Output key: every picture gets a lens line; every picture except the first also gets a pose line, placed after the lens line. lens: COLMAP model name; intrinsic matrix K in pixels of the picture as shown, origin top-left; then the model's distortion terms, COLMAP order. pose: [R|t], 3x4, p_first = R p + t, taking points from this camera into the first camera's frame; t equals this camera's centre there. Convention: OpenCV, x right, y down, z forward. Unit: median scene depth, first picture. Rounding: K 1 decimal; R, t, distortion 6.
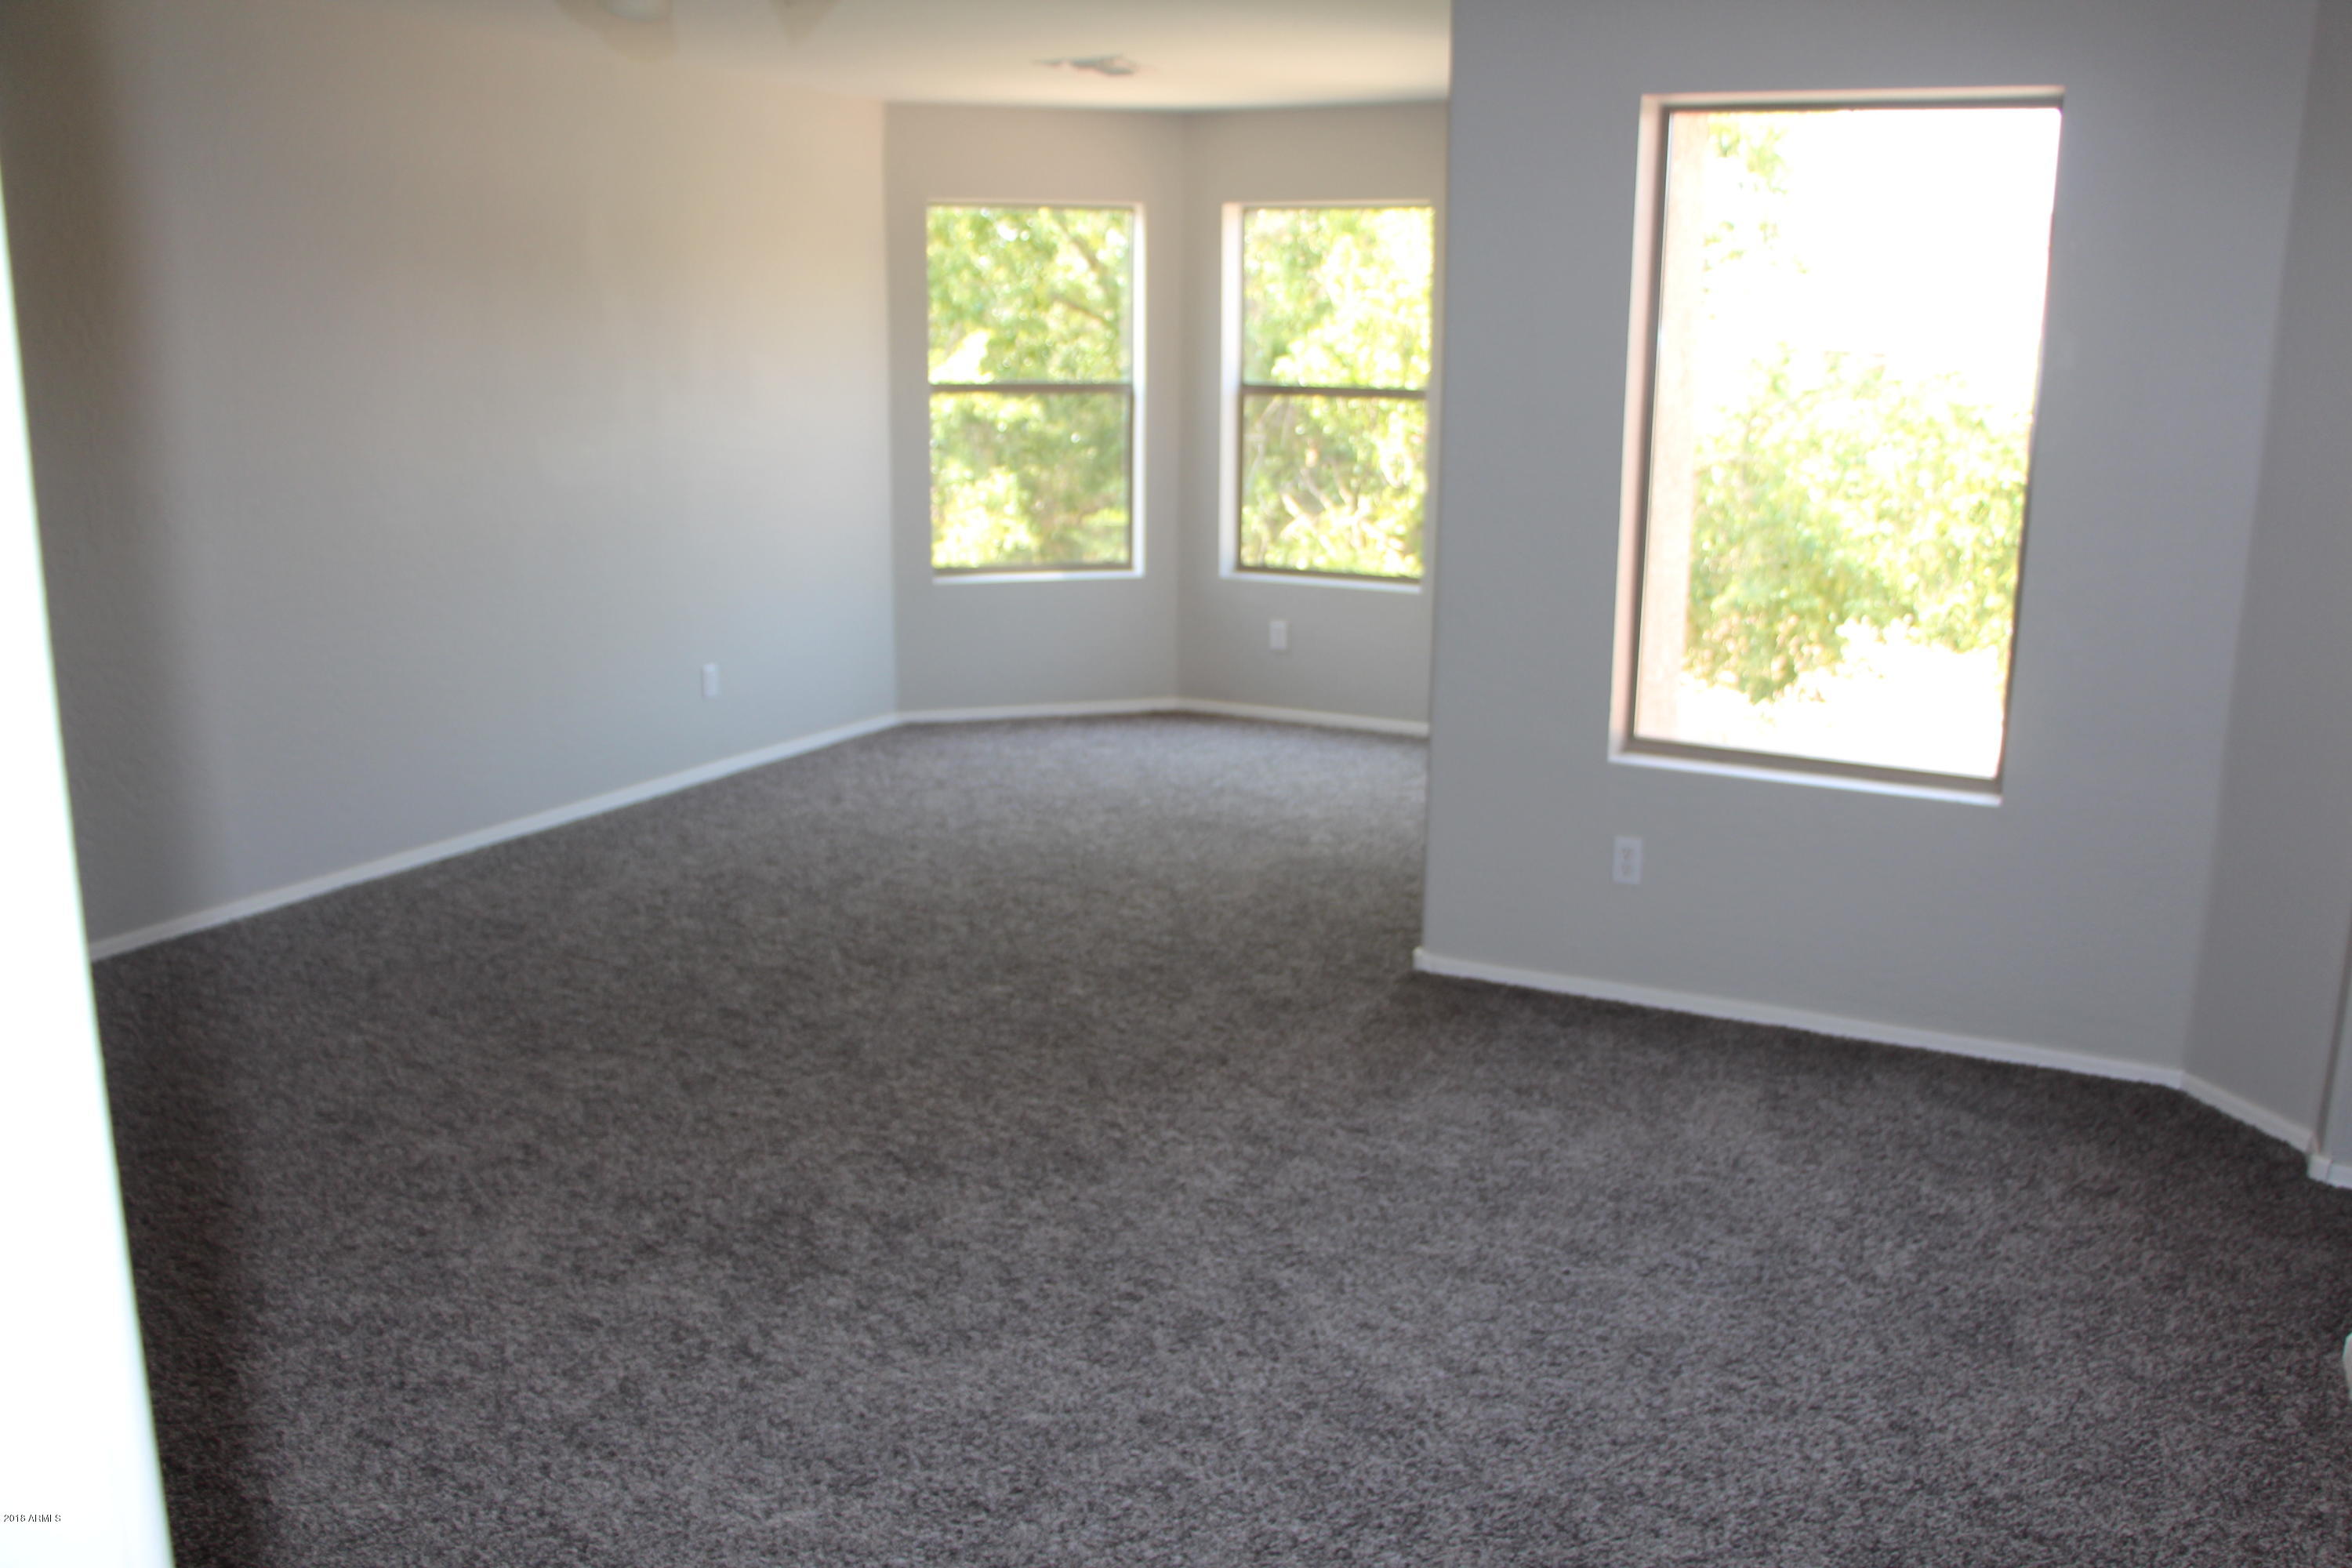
lens RADIAL K [[1925.3, 0, 1192.3], [0, 1925.3, 785.5], [0, 0, 1]] dist [-0.189168, 0.162271]
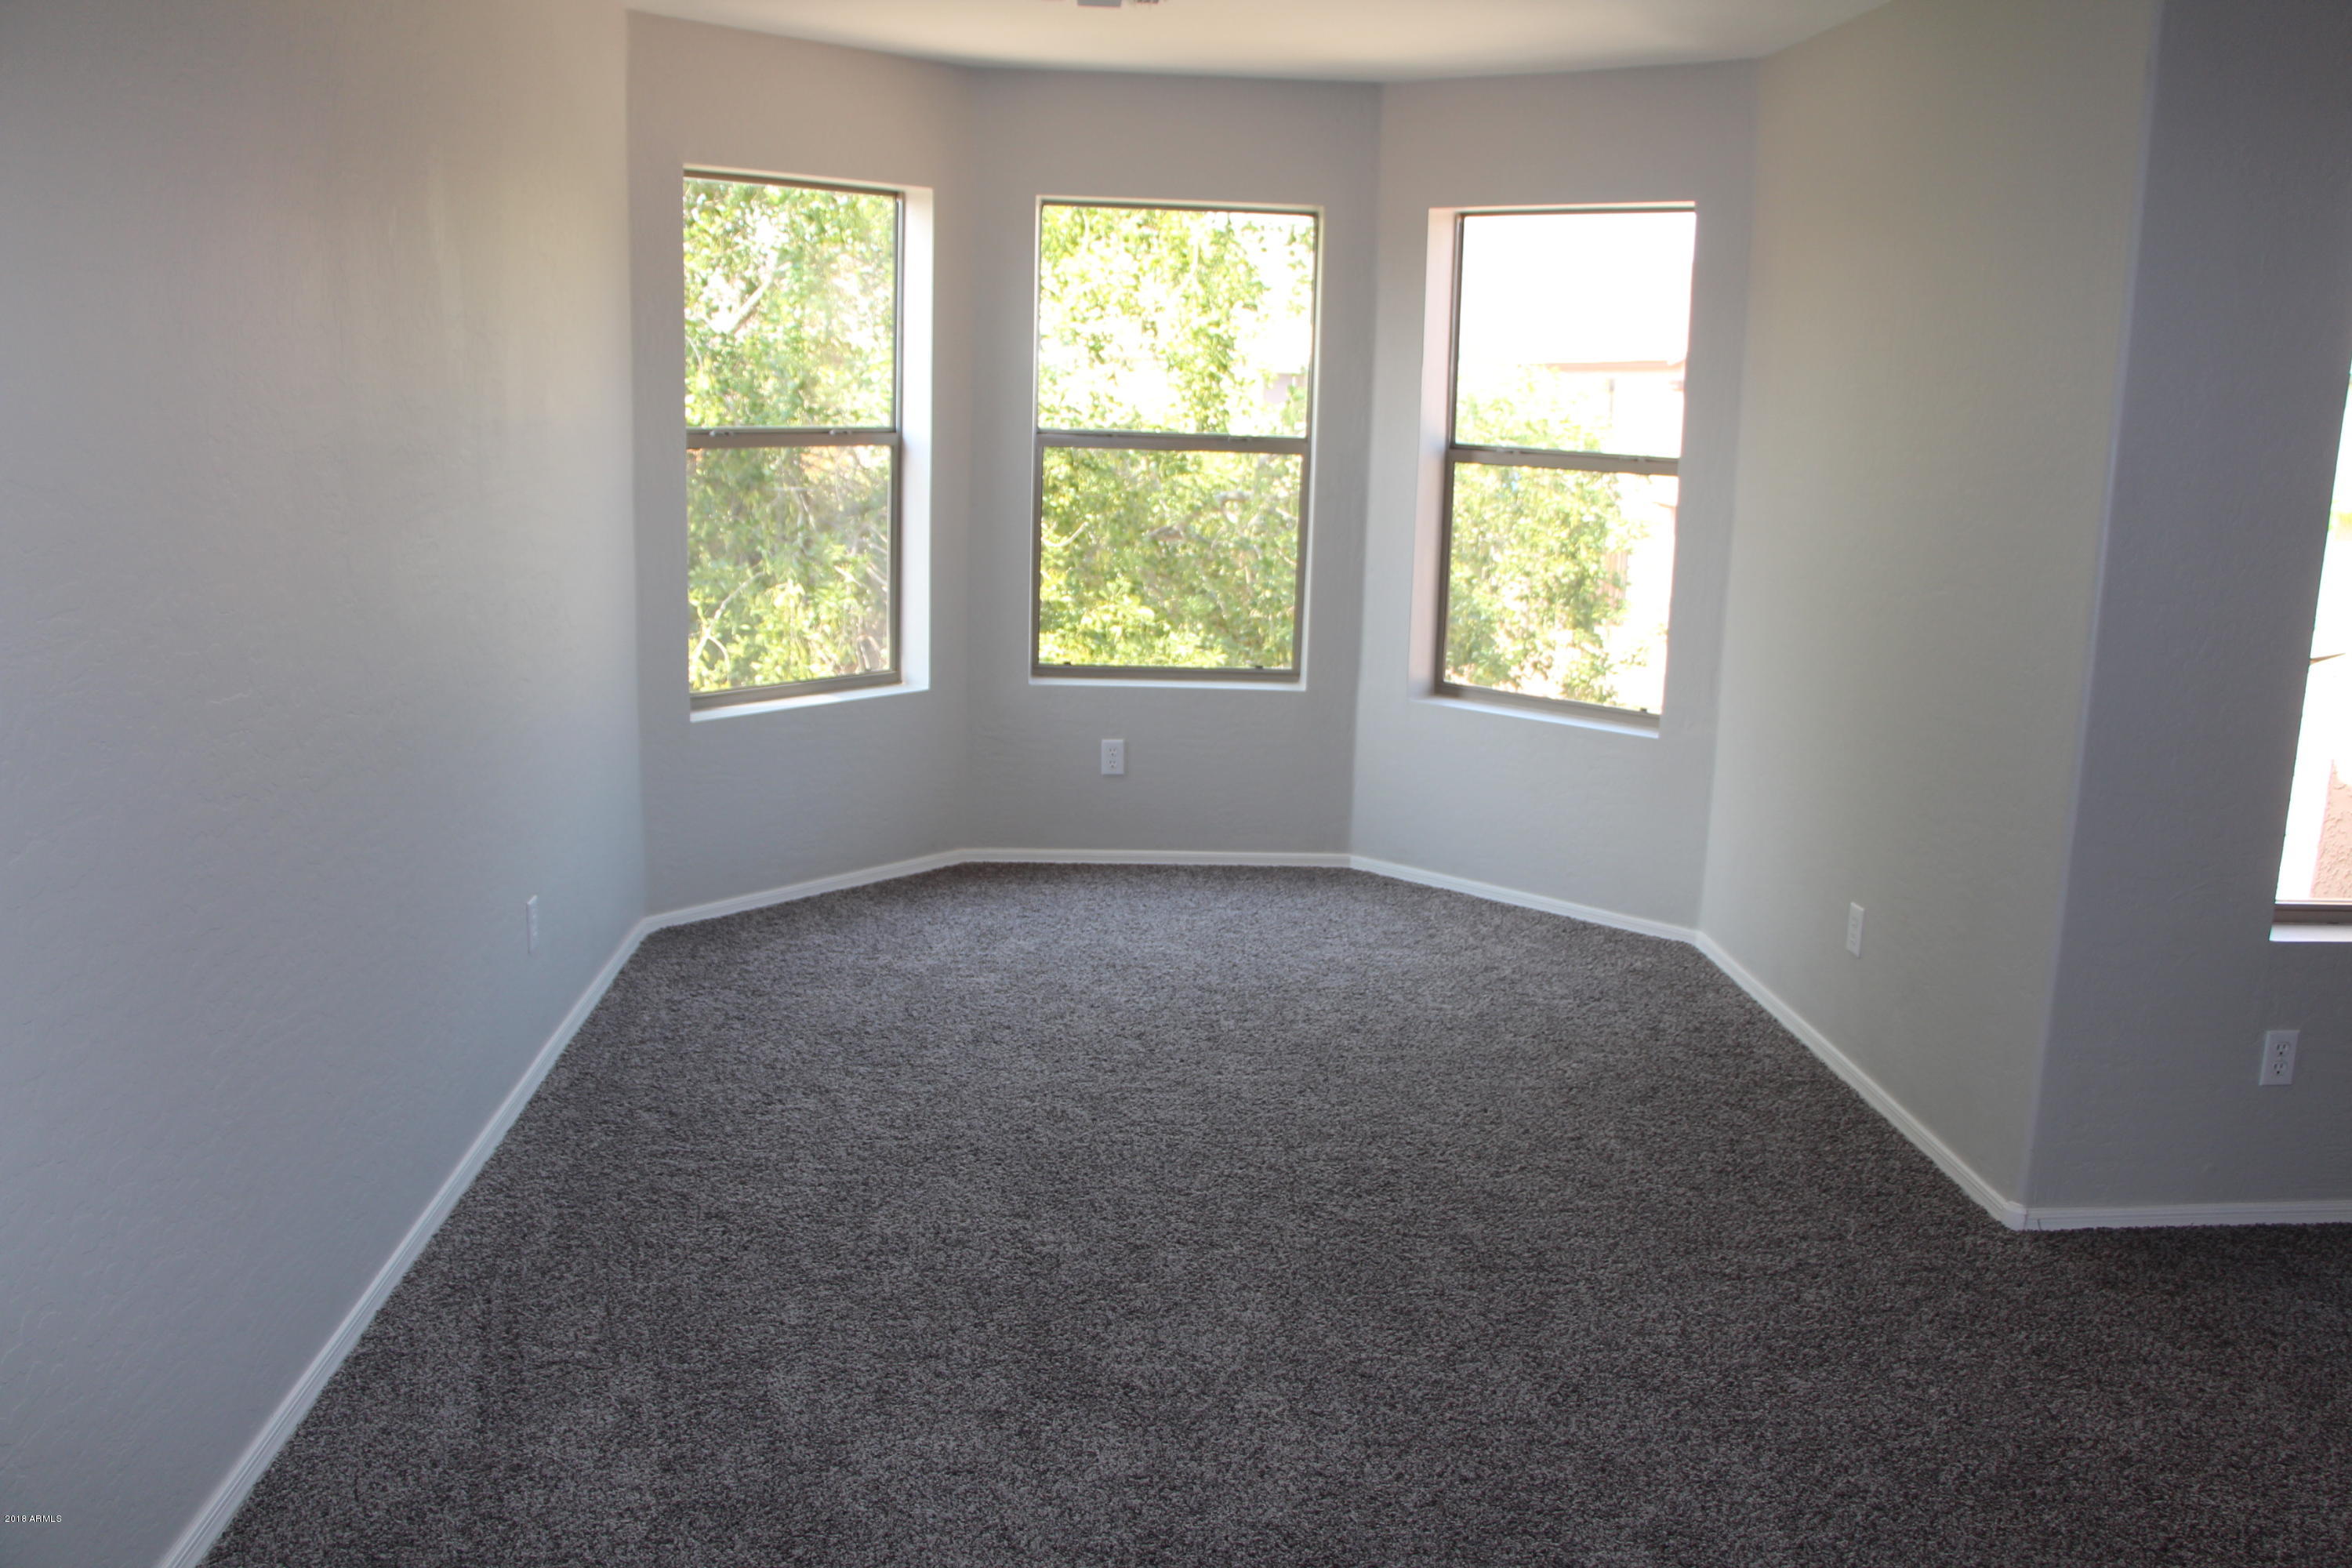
lens RADIAL K [[1925.3, 0, 1192.3], [0, 1925.3, 785.5], [0, 0, 1]] dist [-0.189168, 0.162271]
pose [[0.871505, -0.087239, 0.482564, -0.323769], [0.093242, 0.995576, 0.011589, -0.077194], [-0.481440, 0.034896, 0.875784, 0.321049]]
